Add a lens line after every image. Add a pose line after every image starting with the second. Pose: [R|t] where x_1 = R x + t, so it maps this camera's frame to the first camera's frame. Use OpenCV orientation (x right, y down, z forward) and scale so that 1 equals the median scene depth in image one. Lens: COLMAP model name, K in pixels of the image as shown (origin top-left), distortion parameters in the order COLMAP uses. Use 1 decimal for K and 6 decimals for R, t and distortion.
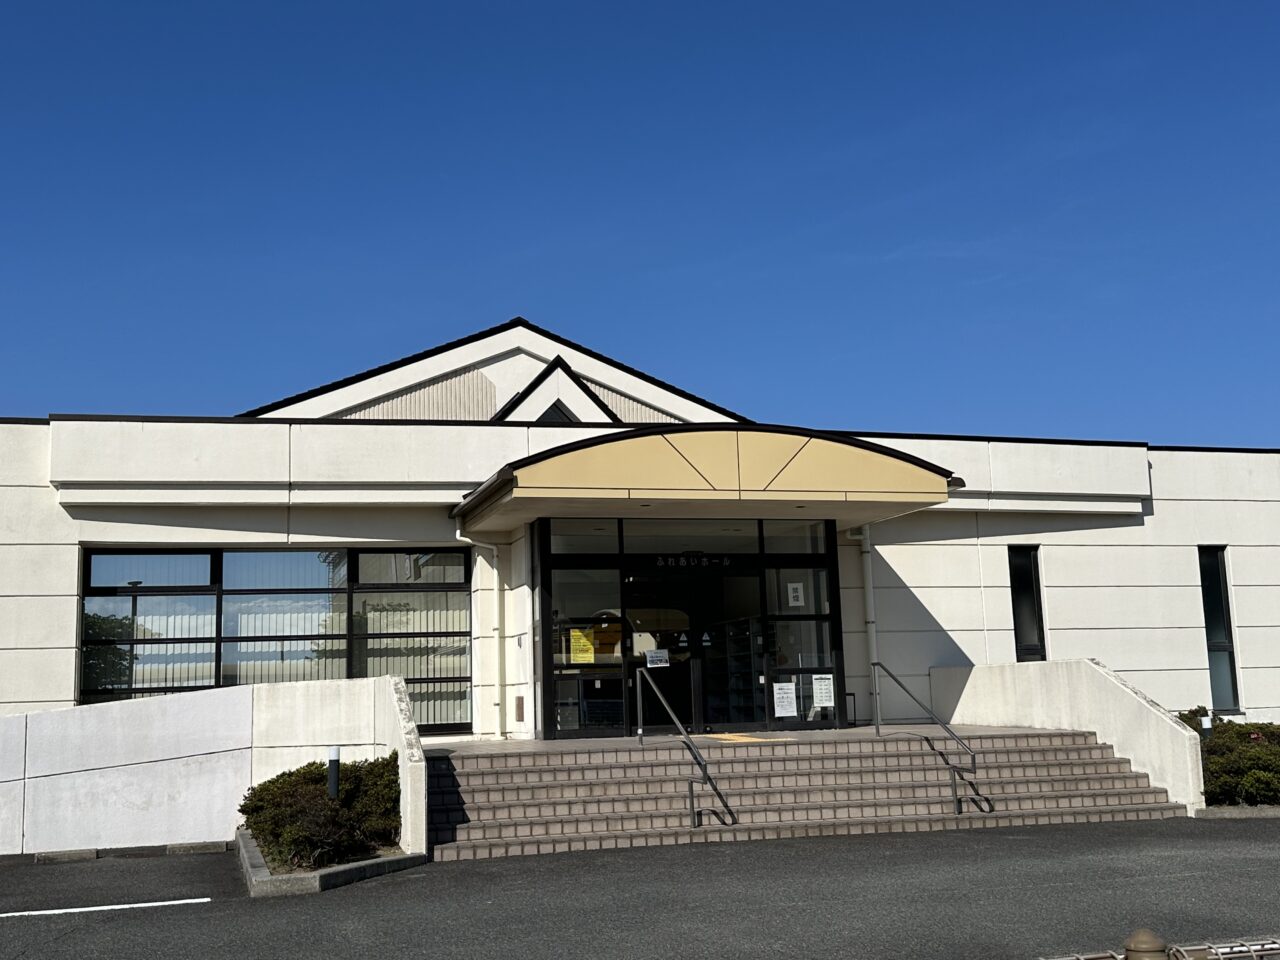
lens RADIAL K [[1429.2, 0, 640.0], [0, 1429.2, 480.0], [0, 0, 1]] dist [0.066609, -0.026561]
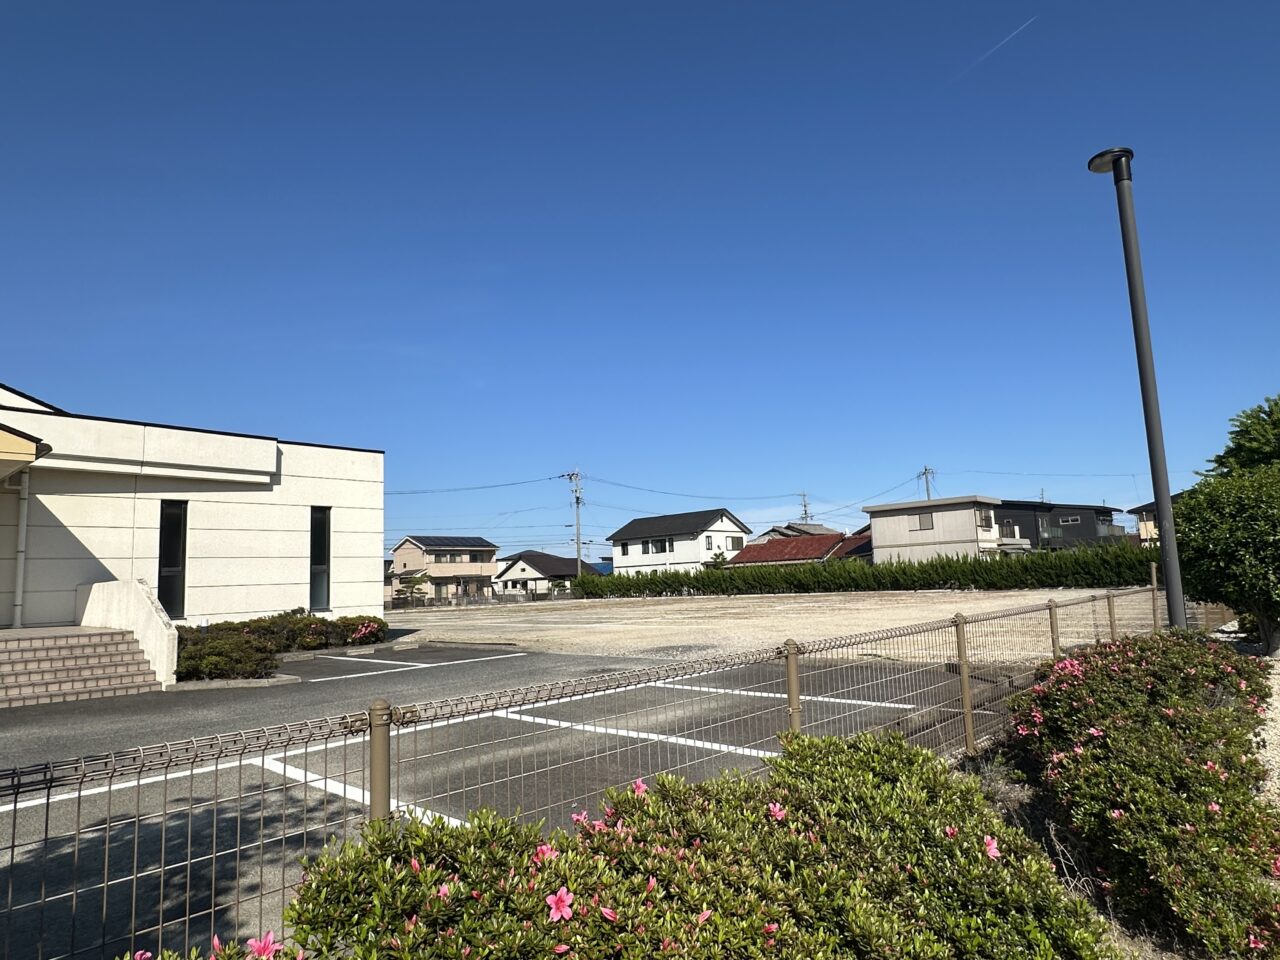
lens RADIAL K [[778.3, 0, 640.0], [0, 778.3, 480.0], [0, 0, 1]] dist [-0.001885, -0.000500]
pose [[0.871639, 0.062089, 0.486200, 0.297059], [-0.064515, 0.997847, -0.011767, 0.003948], [-0.485884, -0.021111, 0.873768, 0.080429]]
